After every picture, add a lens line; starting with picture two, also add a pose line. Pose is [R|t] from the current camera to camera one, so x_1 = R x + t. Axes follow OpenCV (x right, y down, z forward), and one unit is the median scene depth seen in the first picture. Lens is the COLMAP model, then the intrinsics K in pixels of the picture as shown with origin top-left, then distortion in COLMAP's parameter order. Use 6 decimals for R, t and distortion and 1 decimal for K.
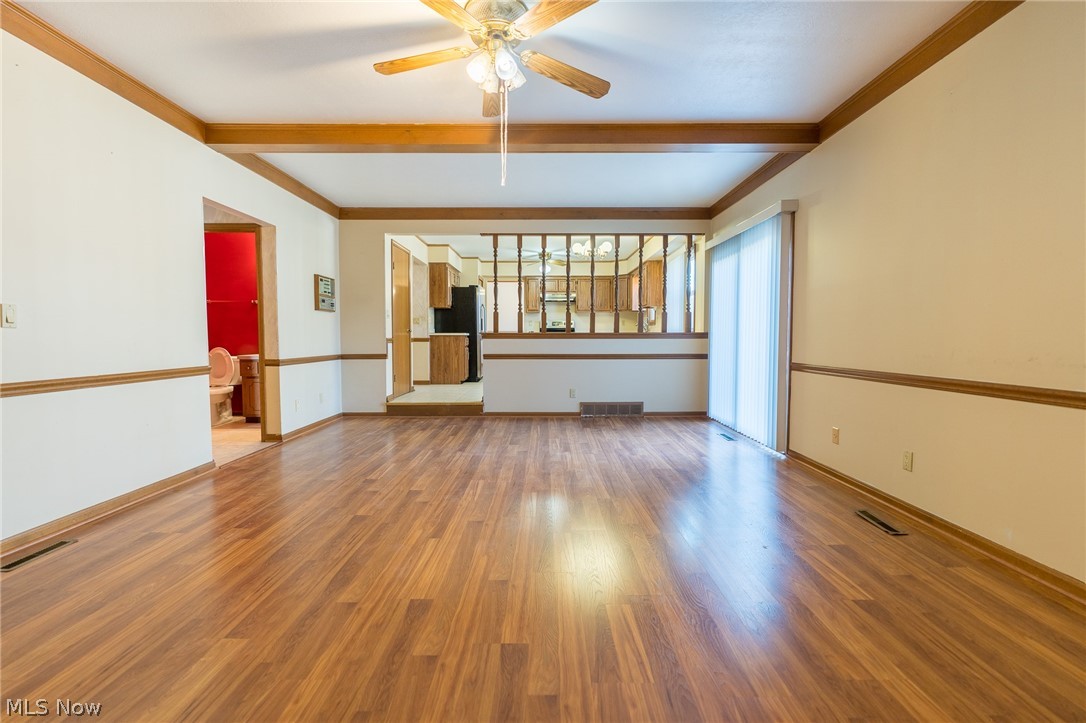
lens RADIAL K [[493.7, 0, 543.0], [0, 493.7, 361.5], [0, 0, 1]] dist [0.001213, 0.000125]
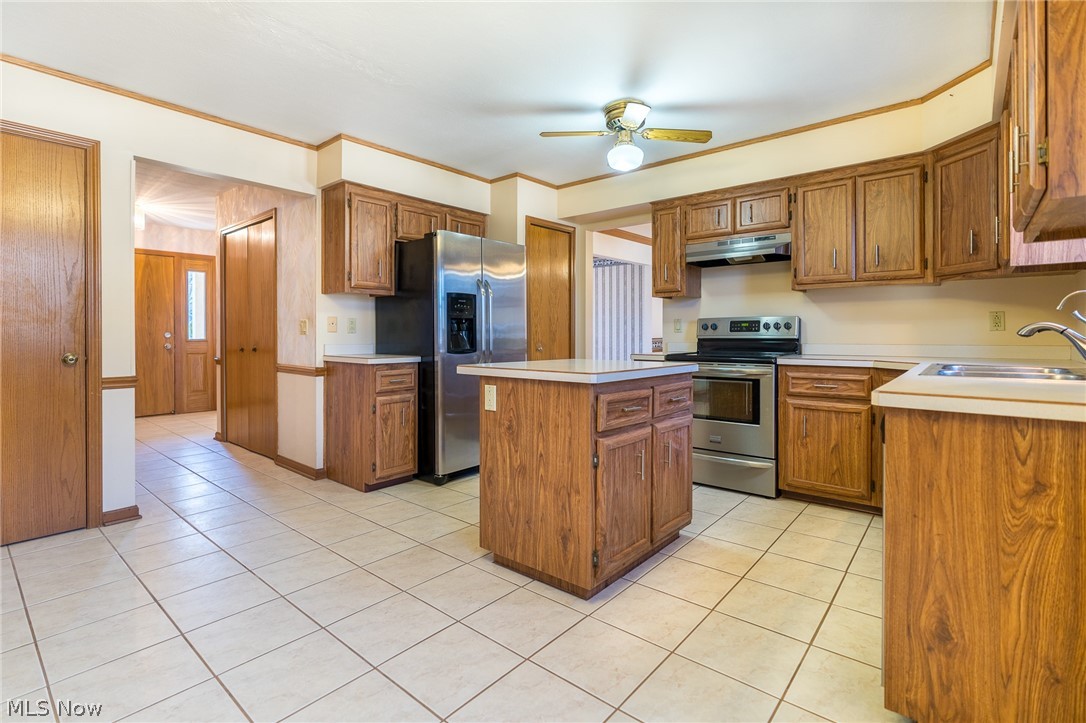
lens RADIAL K [[506.9, 0, 543.7], [0, 506.9, 332.6], [0, 0, 1]] dist [0.000395, 0.000026]
pose [[0.764695, 0.001246, -0.644392, 0.183397], [-0.031774, 0.998855, -0.035774, -0.065130], [0.643609, 0.047831, 0.763858, 0.757155]]
